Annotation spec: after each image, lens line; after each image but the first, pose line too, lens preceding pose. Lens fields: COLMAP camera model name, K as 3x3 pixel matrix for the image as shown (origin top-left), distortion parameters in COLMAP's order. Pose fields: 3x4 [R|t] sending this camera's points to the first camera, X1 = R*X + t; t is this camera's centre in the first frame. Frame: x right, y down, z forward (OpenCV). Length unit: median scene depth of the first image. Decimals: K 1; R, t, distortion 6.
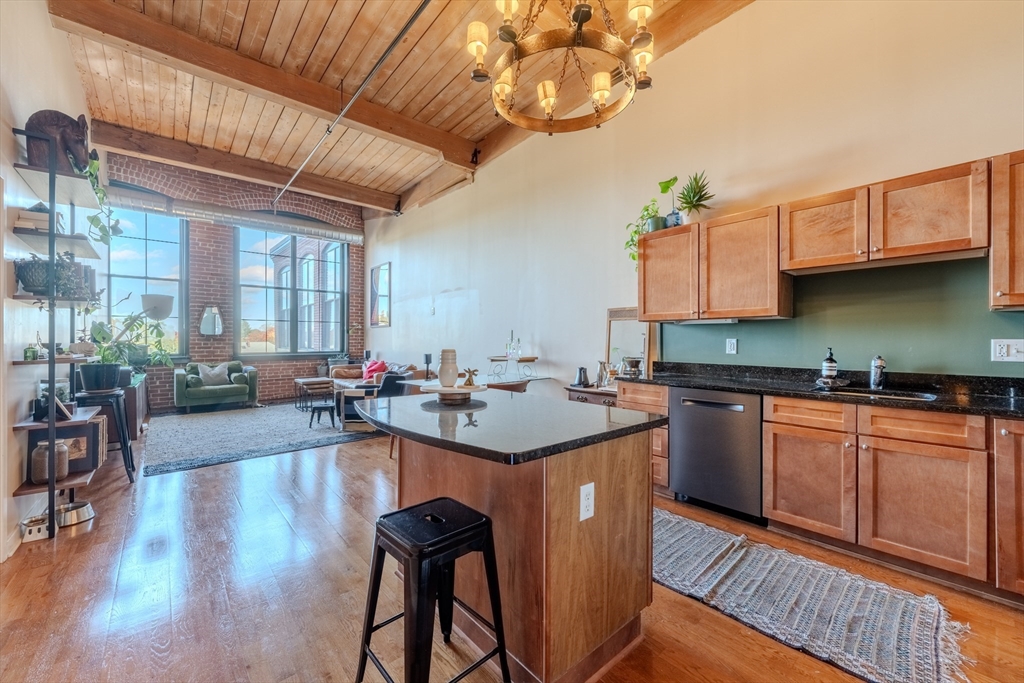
lens RADIAL K [[405.8, 0, 507.5], [0, 405.8, 340.1], [0, 0, 1]] dist [-0.002308, -0.000354]
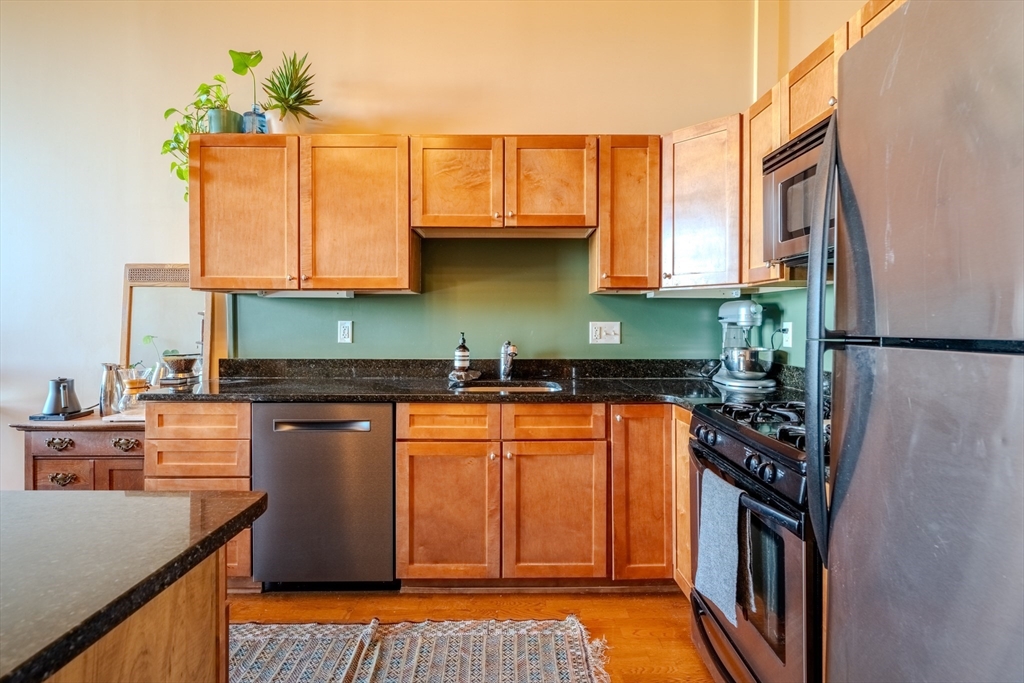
lens RADIAL K [[521.7, 0, 523.5], [0, 521.7, 327.6], [0, 0, 1]] dist [0.001199, -0.000174]
pose [[0.638966, -0.007367, 0.769199, 0.088408], [0.000445, 0.999958, 0.009207, -0.000076], [-0.769235, -0.005541, 0.638943, 0.266693]]
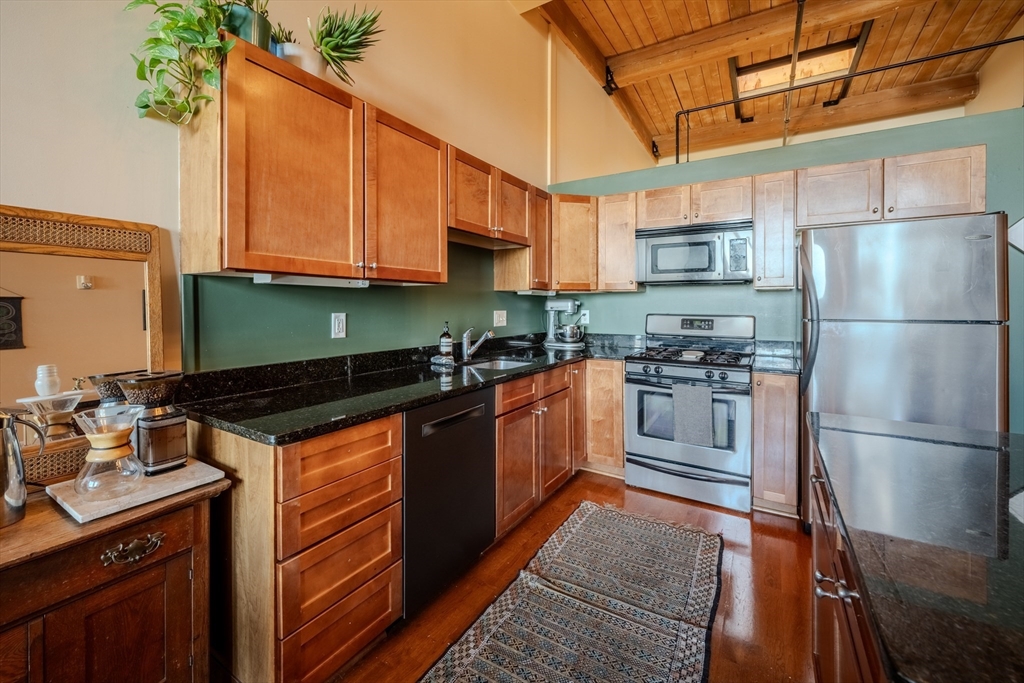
lens RADIAL K [[413.7, 0, 515.7], [0, 413.7, 306.6], [0, 0, 1]] dist [-0.001241, -0.000094]
pose [[-0.306374, -0.005765, 0.951894, -0.147632], [-0.001544, 0.999983, 0.005559, -0.021524], [-0.951910, 0.000234, -0.306377, 1.202234]]
